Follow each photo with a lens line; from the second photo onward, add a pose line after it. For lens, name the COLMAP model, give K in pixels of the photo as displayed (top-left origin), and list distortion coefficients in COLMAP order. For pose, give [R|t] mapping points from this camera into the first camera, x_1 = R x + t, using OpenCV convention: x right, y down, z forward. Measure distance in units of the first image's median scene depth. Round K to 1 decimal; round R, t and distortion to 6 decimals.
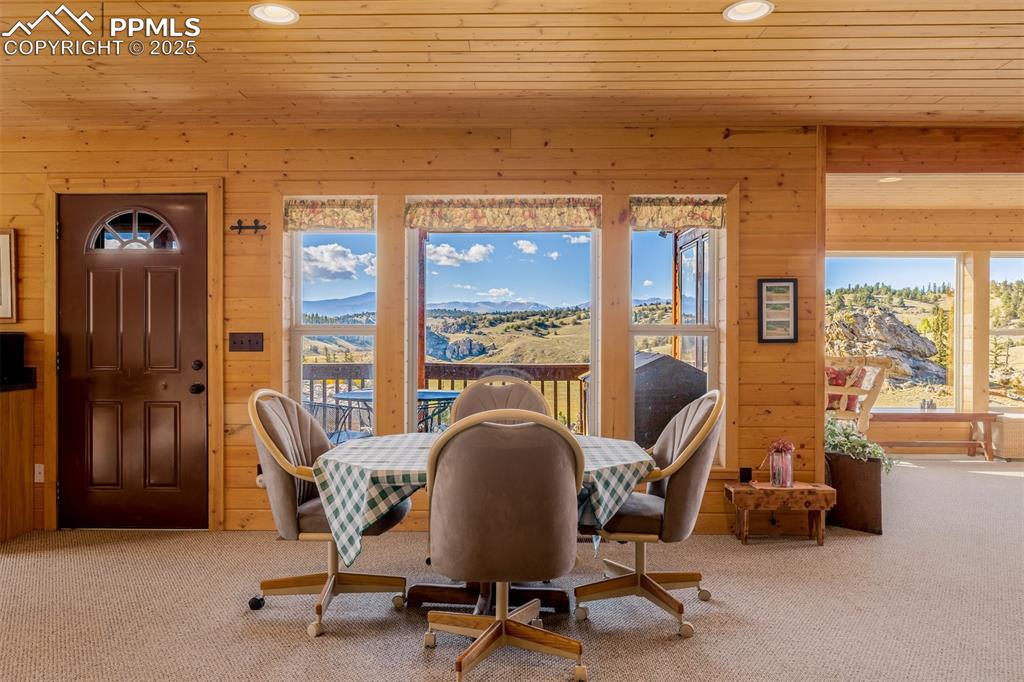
lens RADIAL K [[747.4, 0, 501.5], [0, 747.4, 334.7], [0, 0, 1]] dist [-0.004370, 0.006619]
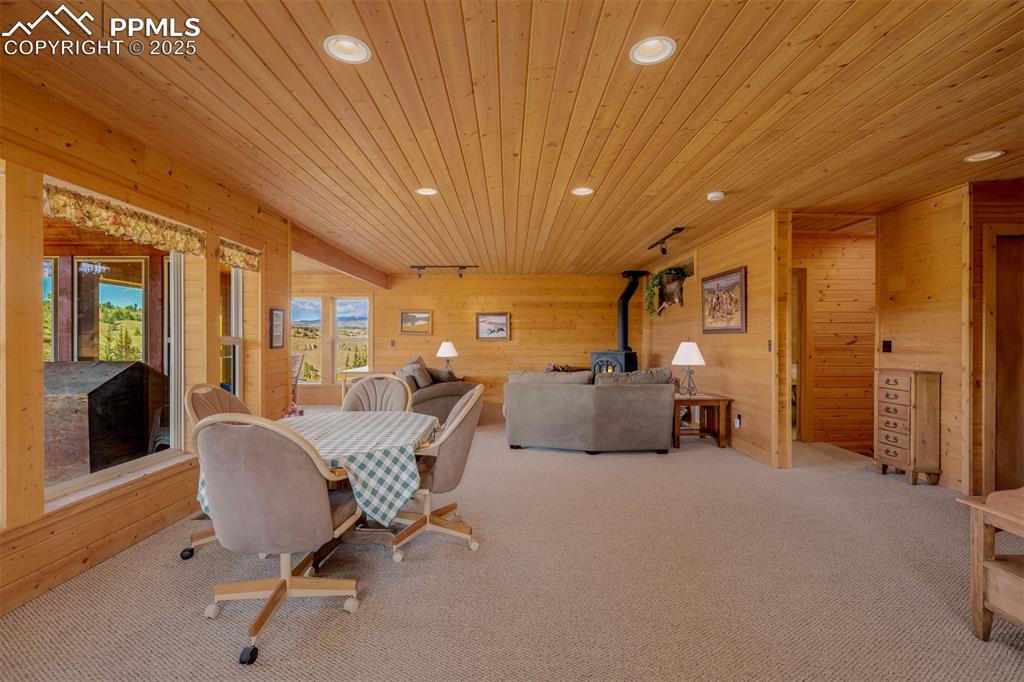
lens RADIAL K [[457.6, 0, 513.8], [0, 457.6, 341.6], [0, 0, 1]] dist [0.000543, -0.000360]
pose [[-0.026951, -0.007375, 0.999610, -0.632823], [0.002437, 0.999969, 0.007443, -0.009649], [-0.999634, 0.002637, -0.026932, 0.510404]]
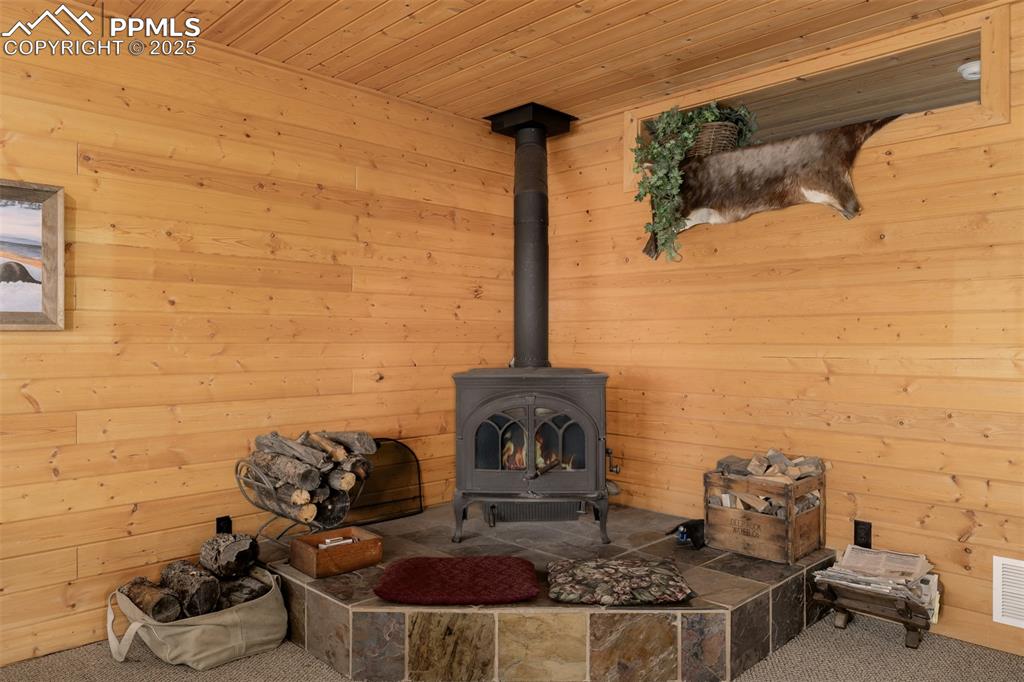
lens RADIAL K [[698.4, 0, 512.8], [0, 698.4, 337.2], [0, 0, 1]] dist [-0.006544, -0.000015]
pose [[-0.708390, -0.003393, 0.705813, 0.620826], [-0.002218, 0.999994, 0.002581, 0.002900], [-0.705817, 0.000263, -0.708394, 0.625125]]
